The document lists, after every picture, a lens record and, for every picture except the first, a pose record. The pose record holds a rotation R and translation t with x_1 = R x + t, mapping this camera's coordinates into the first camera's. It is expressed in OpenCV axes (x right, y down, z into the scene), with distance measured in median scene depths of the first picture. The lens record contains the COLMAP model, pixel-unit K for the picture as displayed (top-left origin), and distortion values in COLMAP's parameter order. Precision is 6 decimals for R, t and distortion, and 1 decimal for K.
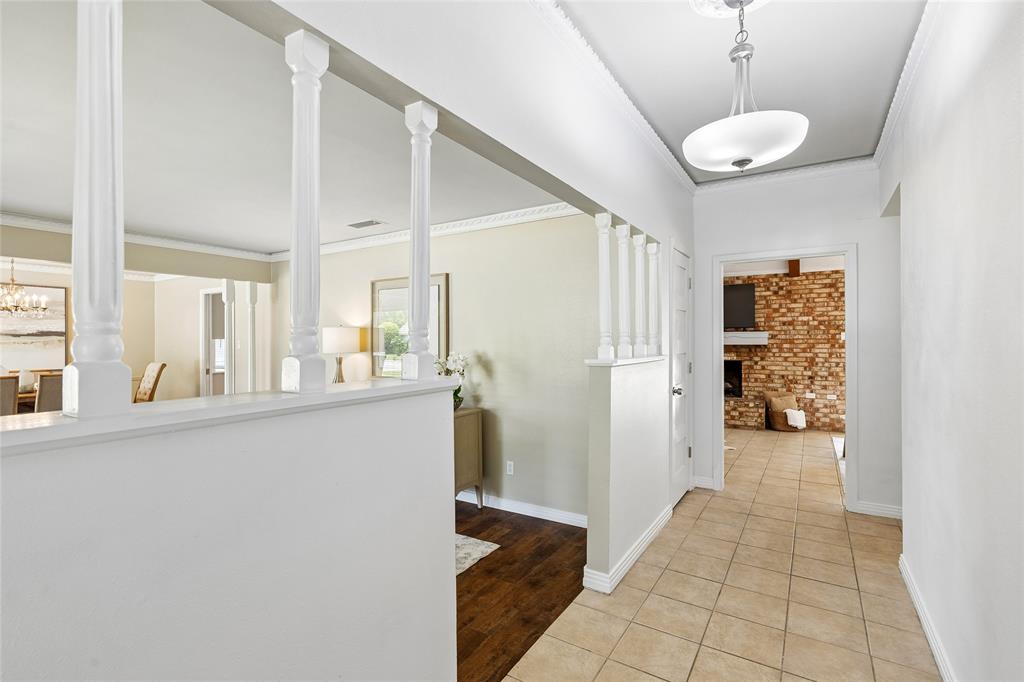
lens RADIAL K [[479.7, 0, 508.3], [0, 479.7, 342.0], [0, 0, 1]] dist [-0.001852, 0.001586]
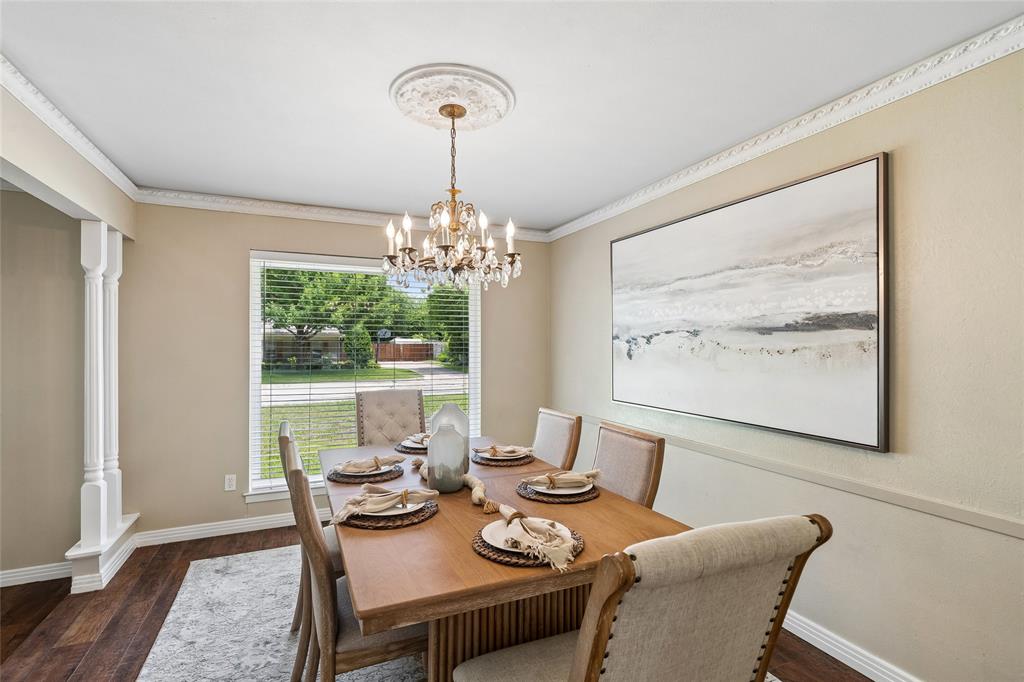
lens RADIAL K [[479.7, 0, 508.3], [0, 479.7, 342.0], [0, 0, 1]] dist [-0.001852, 0.001586]
pose [[-0.557470, -0.004415, -0.830185, -0.687731], [0.000152, 0.999985, -0.005421, -0.003363], [0.830197, -0.003148, -0.557461, 1.173421]]
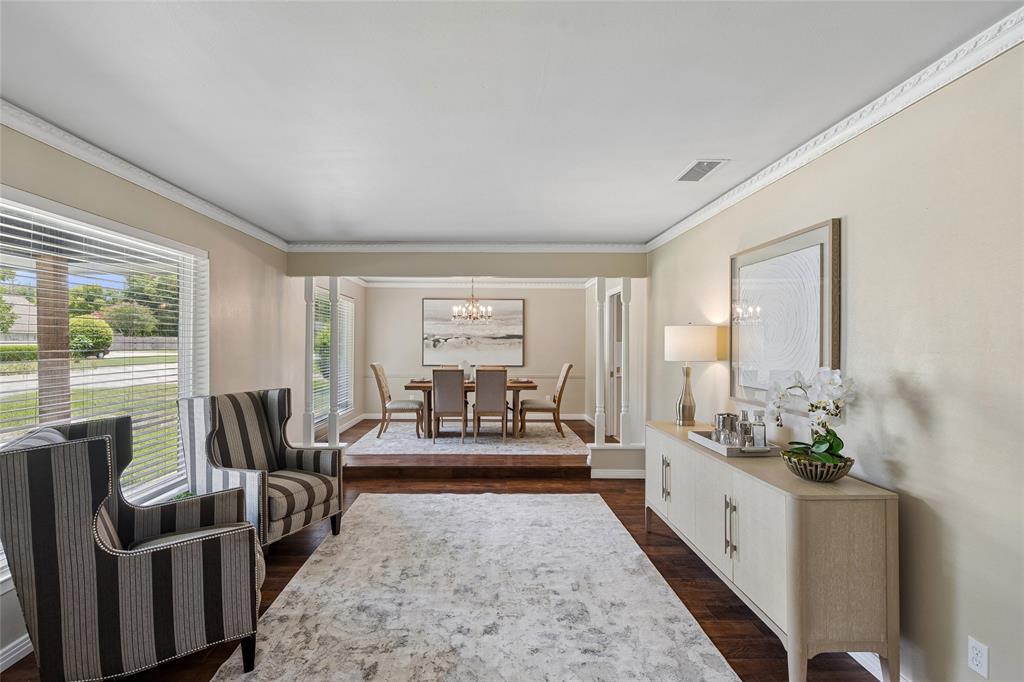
lens RADIAL K [[479.7, 0, 508.3], [0, 479.7, 342.0], [0, 0, 1]] dist [-0.001852, 0.001586]
pose [[0.533704, 0.003512, -0.845664, 0.116028], [-0.005034, 0.999987, 0.000976, -0.005445], [0.845656, 0.003736, 0.533715, 0.374812]]
